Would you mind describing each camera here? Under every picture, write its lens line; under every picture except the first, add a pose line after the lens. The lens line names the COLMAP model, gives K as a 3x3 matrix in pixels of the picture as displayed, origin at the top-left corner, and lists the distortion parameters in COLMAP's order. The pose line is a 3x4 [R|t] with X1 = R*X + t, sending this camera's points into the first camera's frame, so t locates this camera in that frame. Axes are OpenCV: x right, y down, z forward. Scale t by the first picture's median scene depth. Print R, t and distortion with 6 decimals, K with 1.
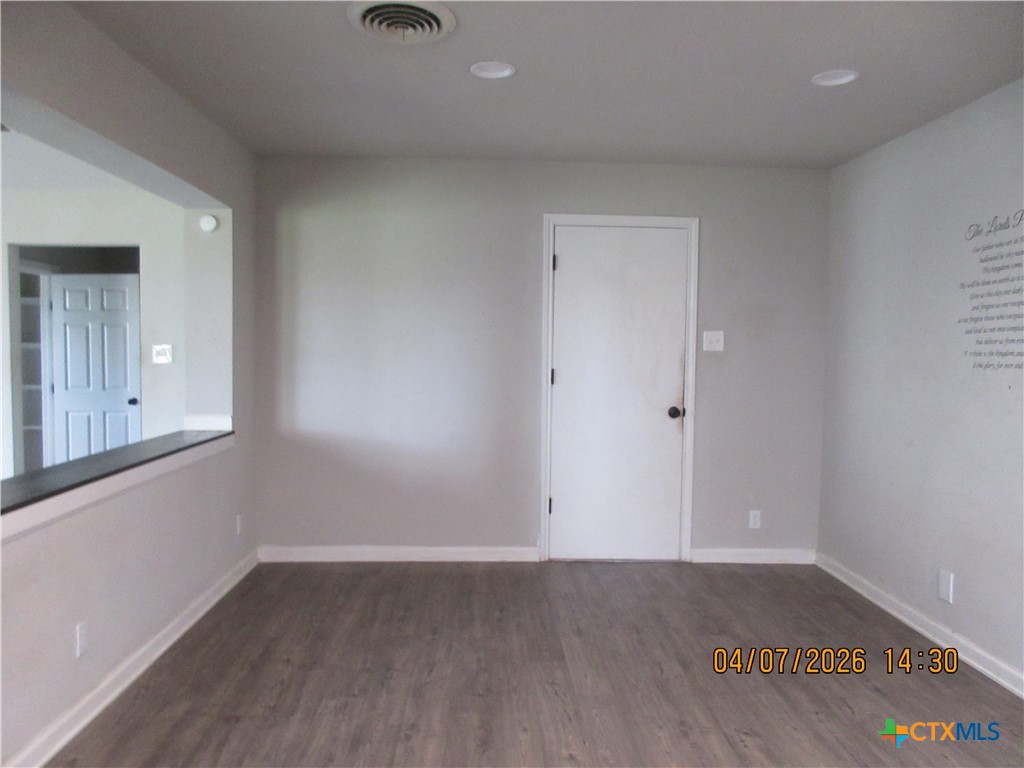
lens RADIAL K [[760.2, 0, 511.4], [0, 760.2, 381.5], [0, 0, 1]] dist [-0.001662, 0.009597]
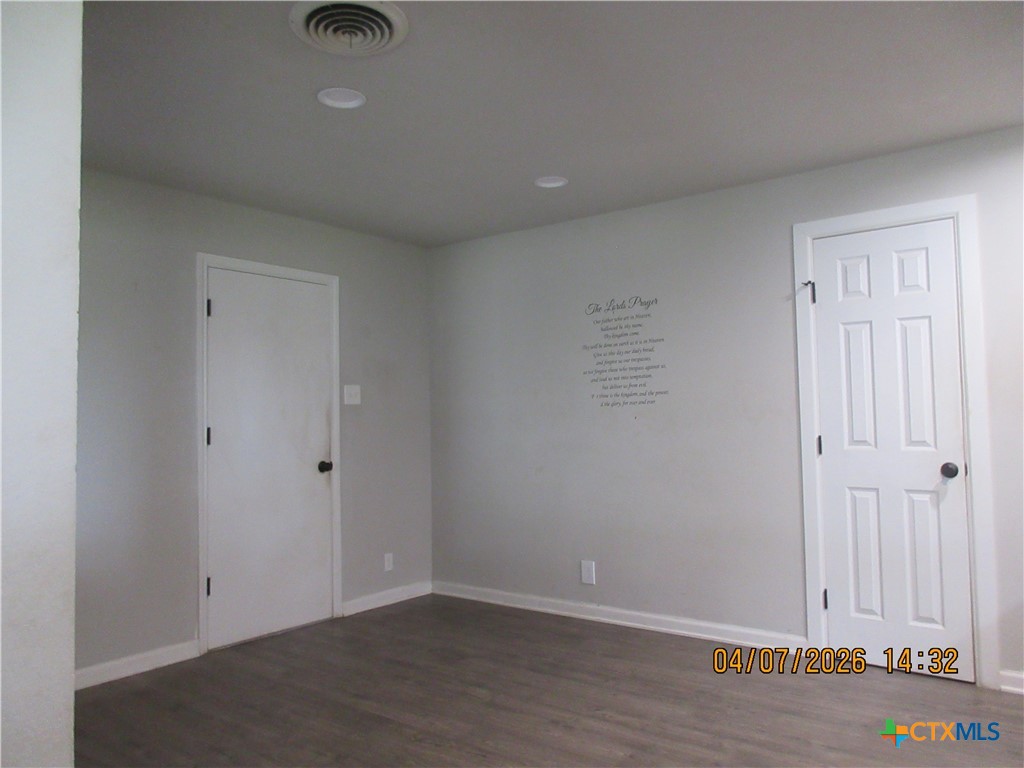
lens RADIAL K [[760.2, 0, 514.8], [0, 760.2, 380.1], [0, 0, 1]] dist [-0.001662, 0.009597]
pose [[0.643776, 0.008630, 0.765165, -0.544174], [0.067628, 0.995382, -0.068126, 0.017860], [-0.762220, 0.095605, 0.640219, 0.227665]]
